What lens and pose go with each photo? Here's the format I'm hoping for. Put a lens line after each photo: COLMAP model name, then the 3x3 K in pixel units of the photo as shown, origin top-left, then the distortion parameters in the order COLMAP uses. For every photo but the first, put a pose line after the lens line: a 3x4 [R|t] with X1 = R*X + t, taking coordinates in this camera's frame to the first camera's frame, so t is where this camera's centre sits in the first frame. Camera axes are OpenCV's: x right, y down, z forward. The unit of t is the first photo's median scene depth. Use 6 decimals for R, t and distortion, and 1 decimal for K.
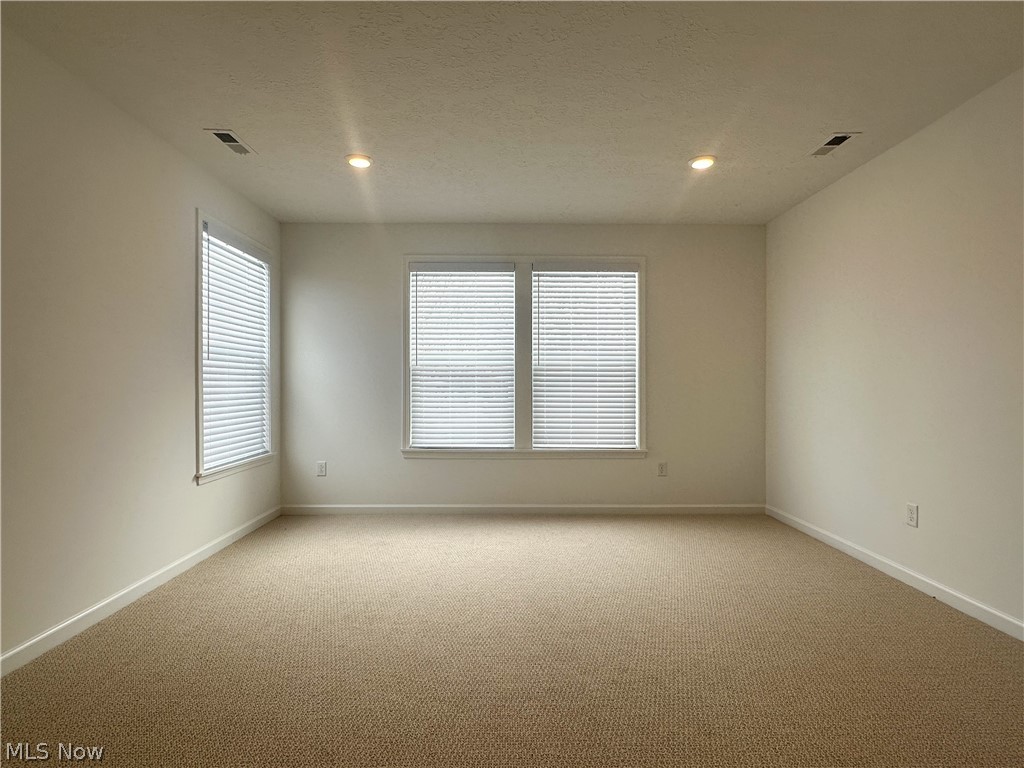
lens RADIAL K [[505.3, 0, 517.8], [0, 505.3, 394.6], [0, 0, 1]] dist [0.005488, 0.000592]
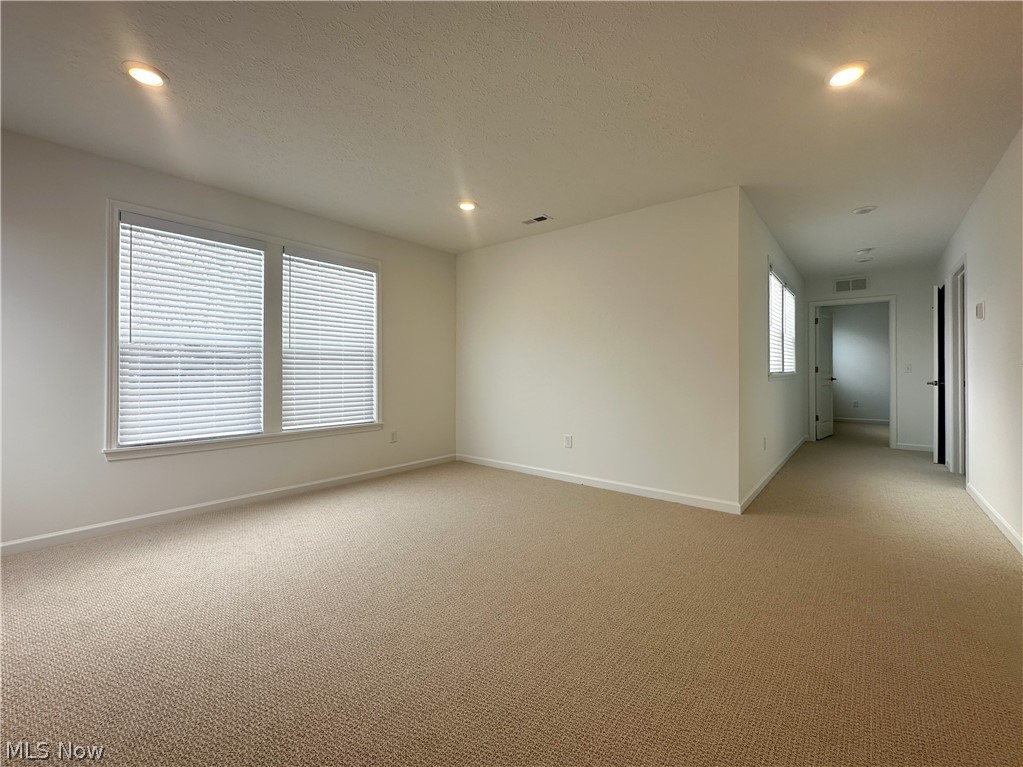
lens RADIAL K [[418.0, 0, 511.3], [0, 418.0, 375.7], [0, 0, 1]] dist [0.001204, -0.000223]
pose [[0.666912, -0.009037, 0.745082, -0.284359], [0.014297, 0.999898, -0.000669, 0.004009], [-0.745000, 0.011099, 0.666972, 0.111606]]
